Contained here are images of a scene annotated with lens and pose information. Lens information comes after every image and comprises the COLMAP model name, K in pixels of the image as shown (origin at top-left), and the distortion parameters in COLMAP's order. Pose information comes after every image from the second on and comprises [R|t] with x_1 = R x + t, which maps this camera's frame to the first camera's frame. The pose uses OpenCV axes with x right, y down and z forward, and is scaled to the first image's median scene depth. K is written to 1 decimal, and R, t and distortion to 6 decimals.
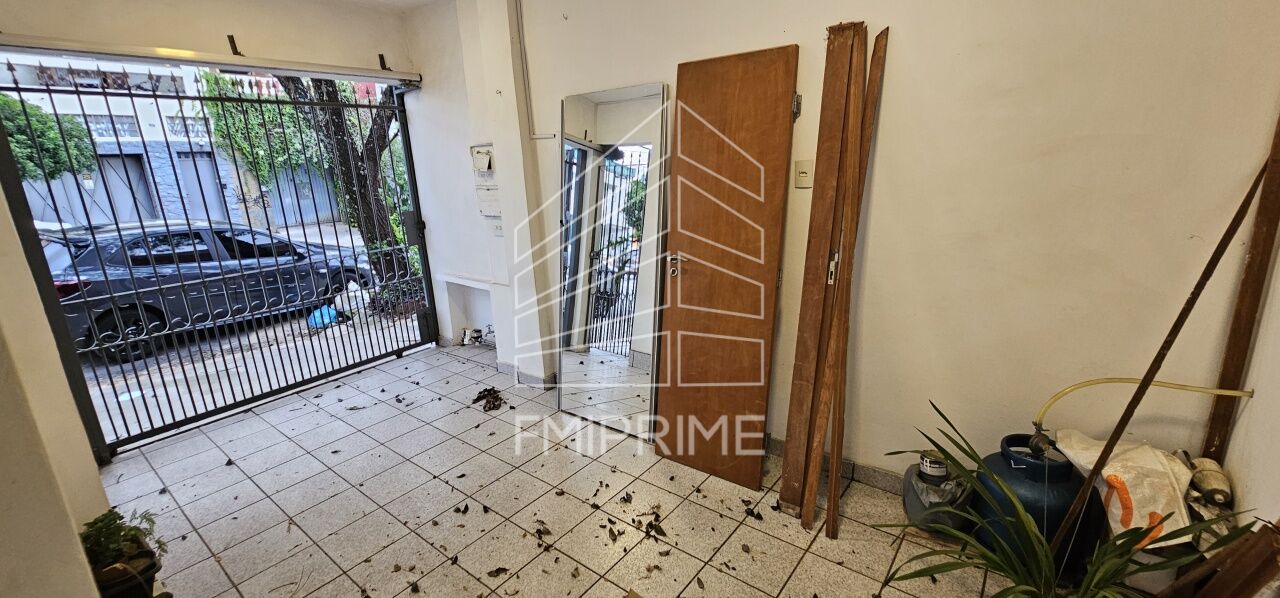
lens RADIAL K [[517.6, 0, 642.8], [0, 517.6, 301.2], [0, 0, 1]] dist [-0.000491, -0.000235]
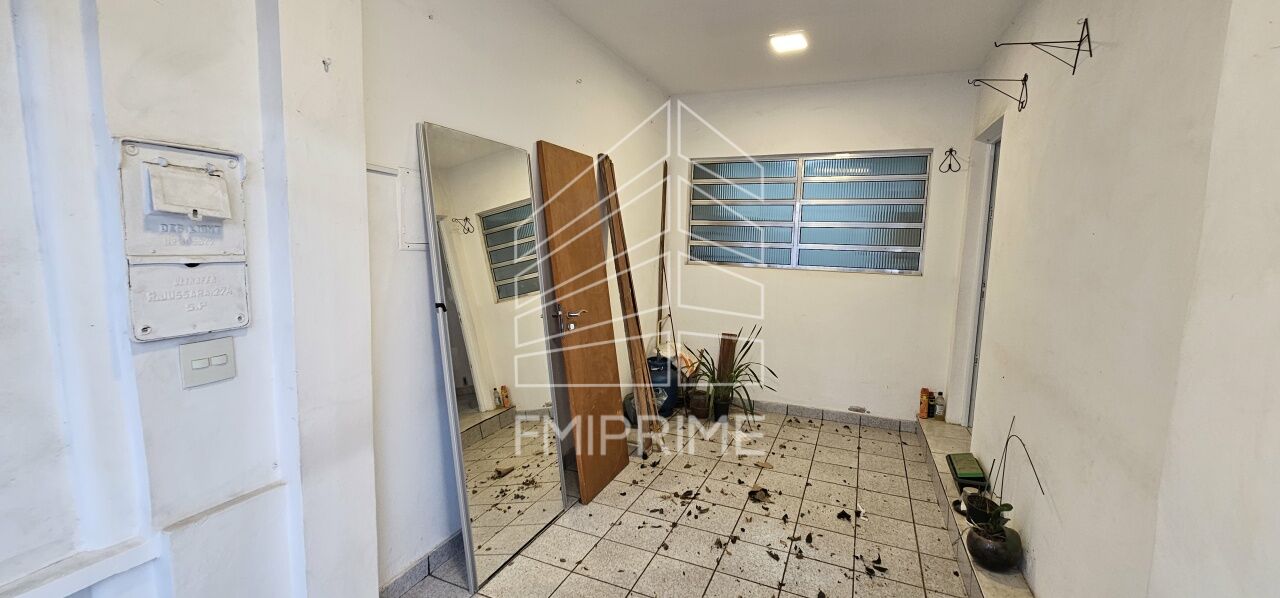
lens RADIAL K [[517.6, 0, 641.9], [0, 517.6, 300.2], [0, 0, 1]] dist [-0.000491, -0.000235]
pose [[-0.254846, -0.088387, 0.962934, -1.122860], [0.229472, 0.961840, 0.149018, -0.262694], [-0.939359, 0.258943, -0.224839, 1.194939]]
